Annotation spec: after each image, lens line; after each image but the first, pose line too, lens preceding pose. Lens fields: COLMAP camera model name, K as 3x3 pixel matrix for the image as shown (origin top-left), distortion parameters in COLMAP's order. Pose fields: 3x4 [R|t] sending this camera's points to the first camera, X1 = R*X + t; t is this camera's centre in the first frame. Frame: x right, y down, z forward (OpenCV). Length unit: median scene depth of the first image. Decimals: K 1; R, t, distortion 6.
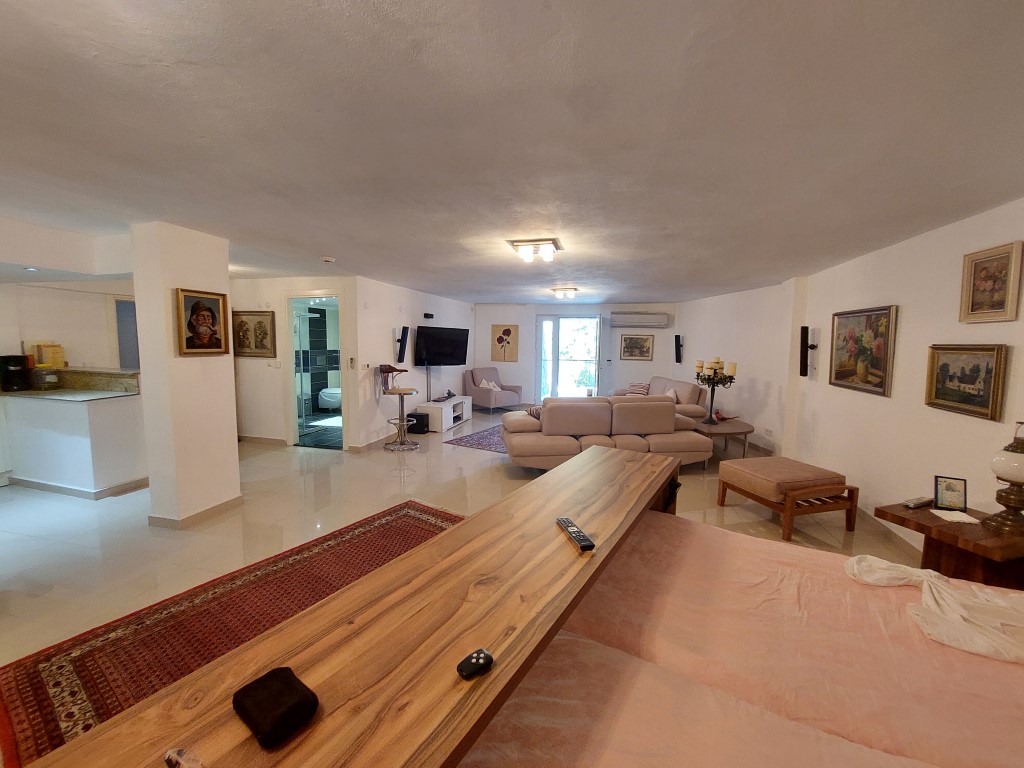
lens RADIAL K [[406.7, 0, 512.0], [0, 406.7, 381.2], [0, 0, 1]] dist [-0.033668, 0.005919]
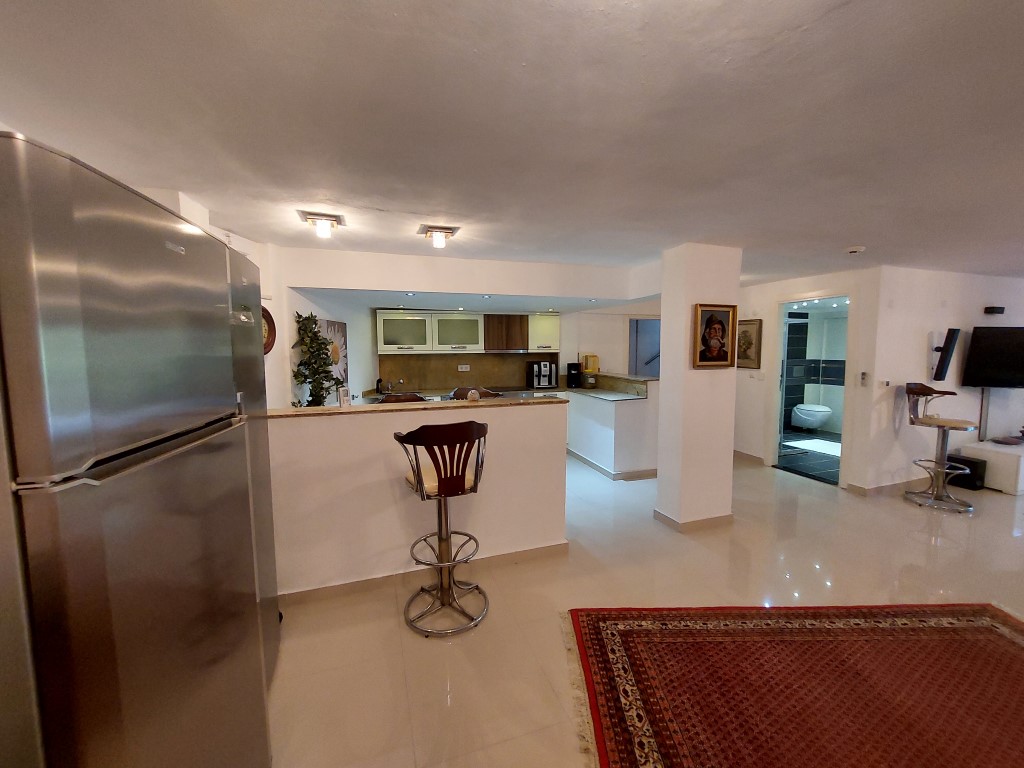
lens RADIAL K [[406.7, 0, 512.0], [0, 406.7, 381.2], [0, 0, 1]] dist [-0.033668, 0.005919]
pose [[0.530799, 0.053101, -0.845832, -0.103299], [-0.067204, 0.997530, 0.020452, -0.010828], [0.844829, 0.045987, 0.533057, 0.017911]]
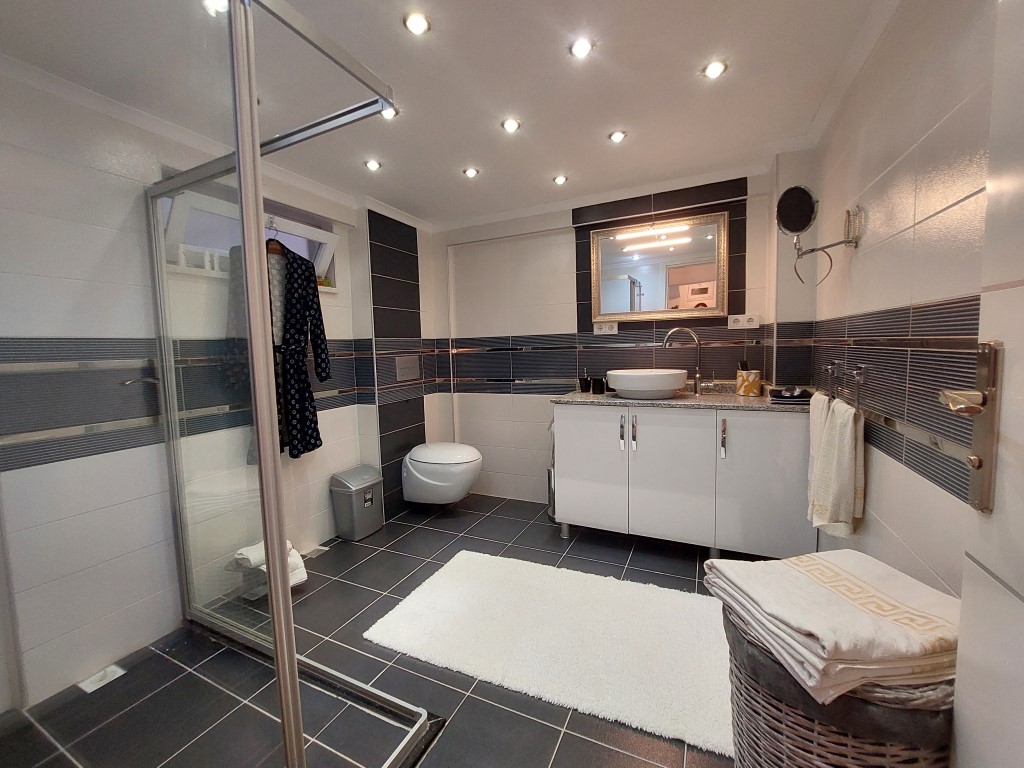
lens RADIAL K [[406.7, 0, 512.0], [0, 406.7, 381.2], [0, 0, 1]] dist [-0.033668, 0.005919]
pose [[0.980520, -0.031569, -0.193868, -0.486291], [0.028124, 0.999394, -0.020494, -0.045843], [0.194397, 0.014642, 0.980814, 1.037771]]
